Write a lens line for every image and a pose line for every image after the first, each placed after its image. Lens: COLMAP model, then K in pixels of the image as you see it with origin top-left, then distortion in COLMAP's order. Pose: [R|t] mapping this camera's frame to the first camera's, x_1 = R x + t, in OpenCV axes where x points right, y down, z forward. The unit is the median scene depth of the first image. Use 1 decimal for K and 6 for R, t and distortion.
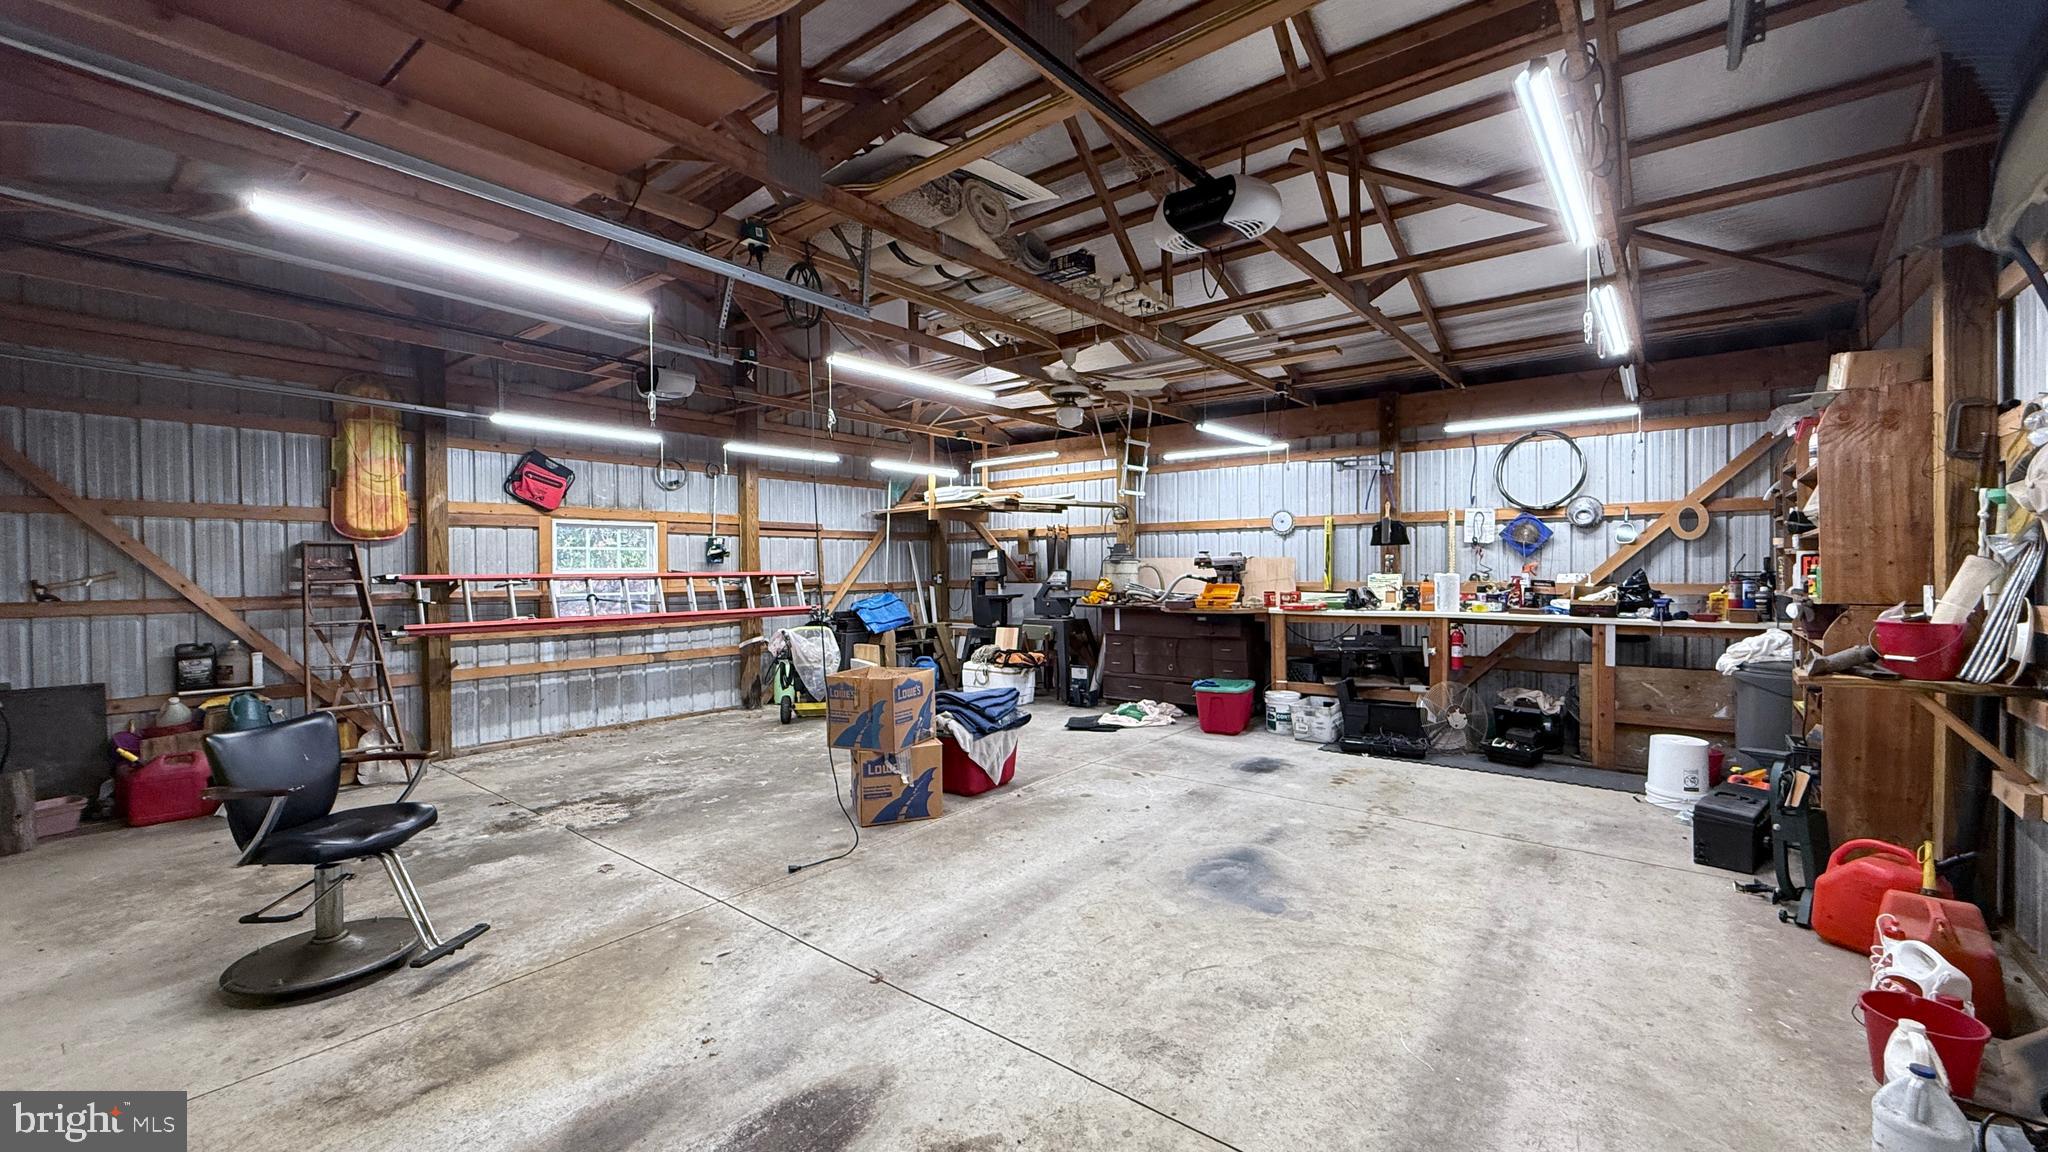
lens RADIAL K [[816.0, 0, 1022.2], [0, 816.0, 571.5], [0, 0, 1]] dist [-0.003657, 0.001260]
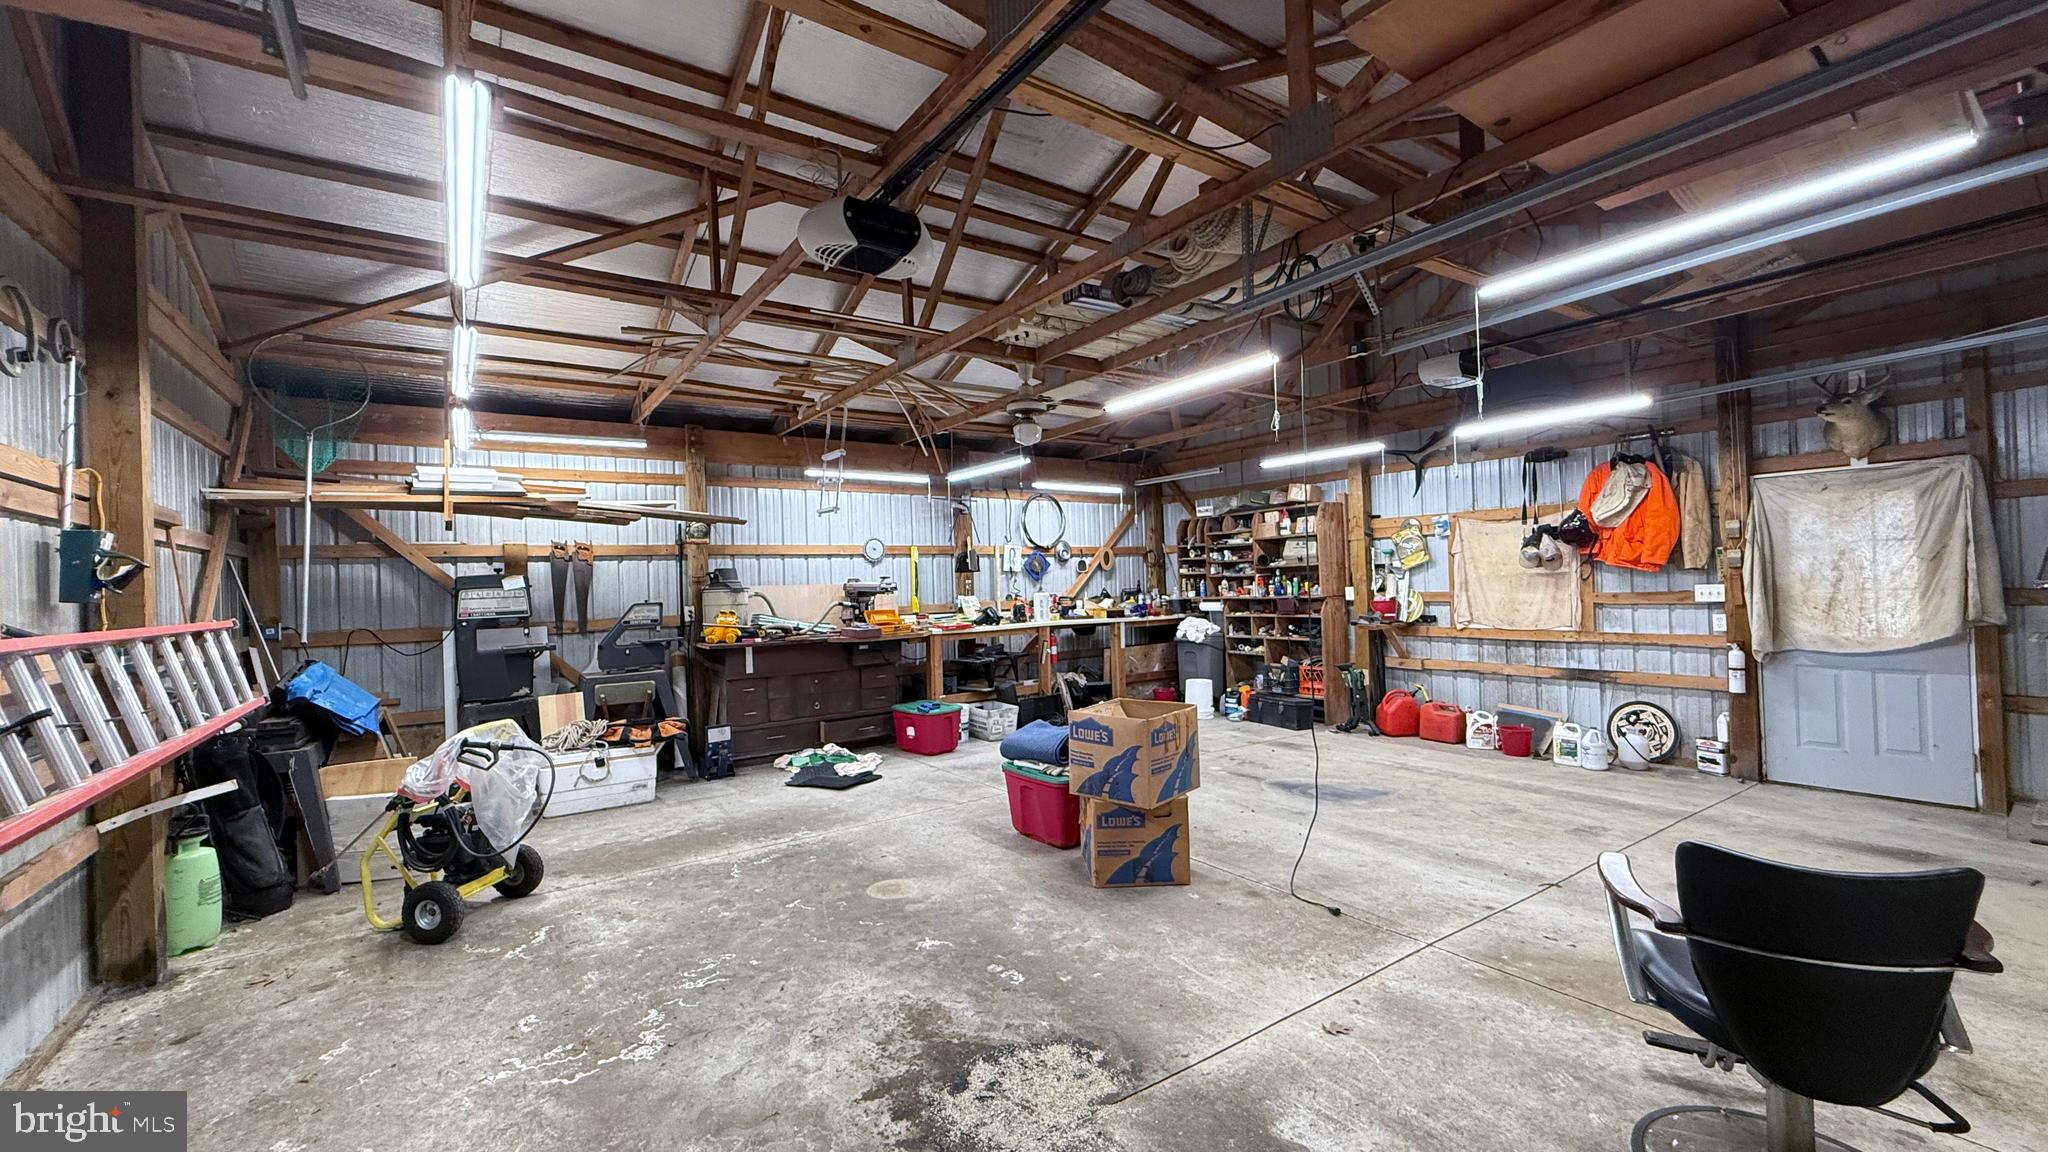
lens RADIAL K [[816.0, 0, 1022.2], [0, 816.0, 581.7], [0, 0, 1]] dist [-0.003657, 0.001260]
pose [[0.281472, 0.003401, 0.959563, -0.982670], [0.035020, 0.999291, -0.013815, 0.001333], [-0.958930, 0.037493, 0.281154, 0.841888]]
